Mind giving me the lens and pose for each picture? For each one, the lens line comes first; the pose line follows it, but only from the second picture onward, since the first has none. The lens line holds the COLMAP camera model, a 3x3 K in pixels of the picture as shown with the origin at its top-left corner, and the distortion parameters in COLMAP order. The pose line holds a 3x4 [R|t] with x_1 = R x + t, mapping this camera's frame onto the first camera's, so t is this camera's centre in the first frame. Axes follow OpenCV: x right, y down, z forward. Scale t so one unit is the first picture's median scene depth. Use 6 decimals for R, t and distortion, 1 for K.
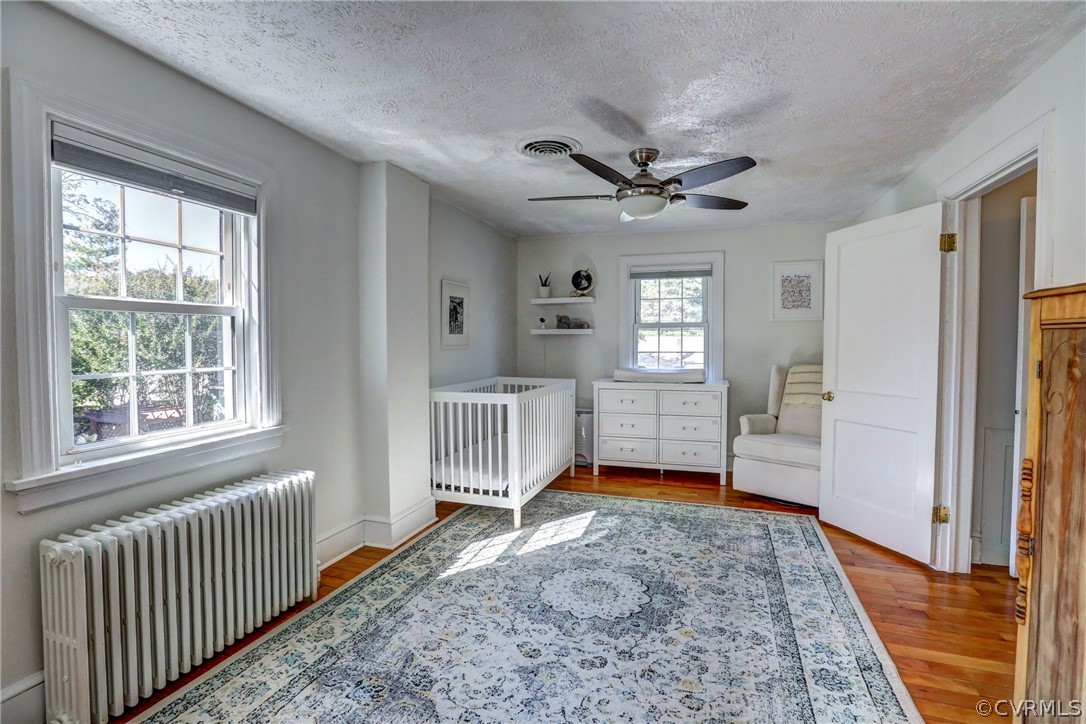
lens RADIAL K [[496.2, 0, 537.2], [0, 496.2, 357.7], [0, 0, 1]] dist [-0.040923, 0.011473]
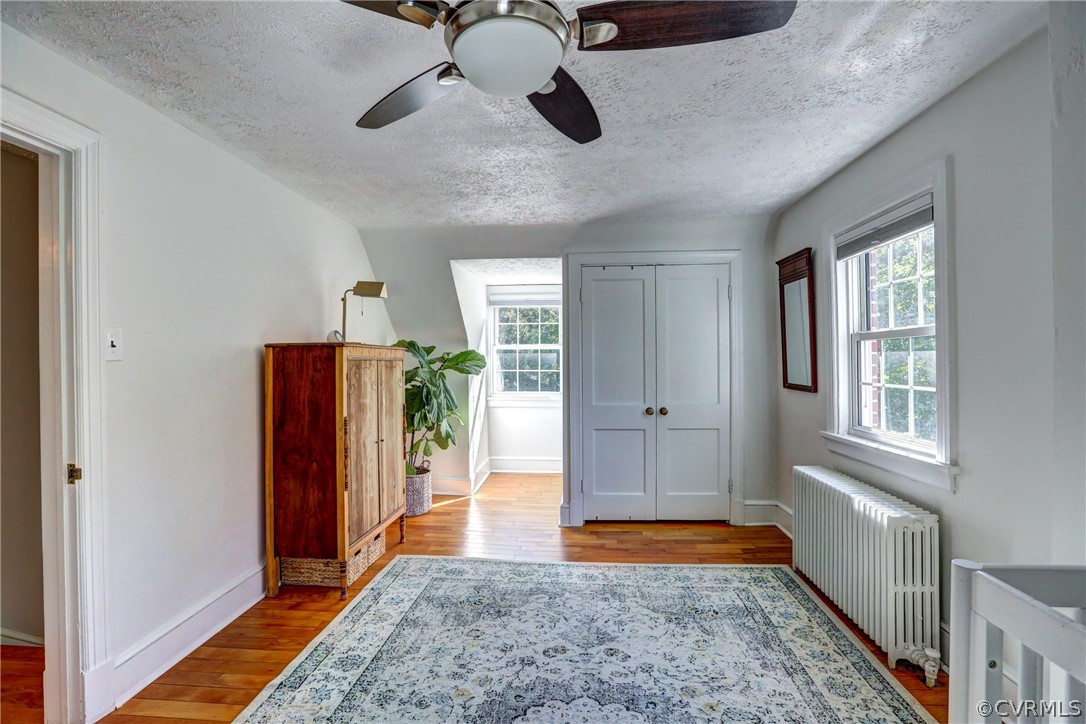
lens RADIAL K [[496.2, 0, 547.5], [0, 496.2, 356.7], [0, 0, 1]] dist [-0.040923, 0.011473]
pose [[-0.962699, 0.006287, -0.270502, 0.413722], [-0.002520, 0.999478, 0.032200, -0.081955], [0.270563, 0.031680, -0.962181, 1.975436]]
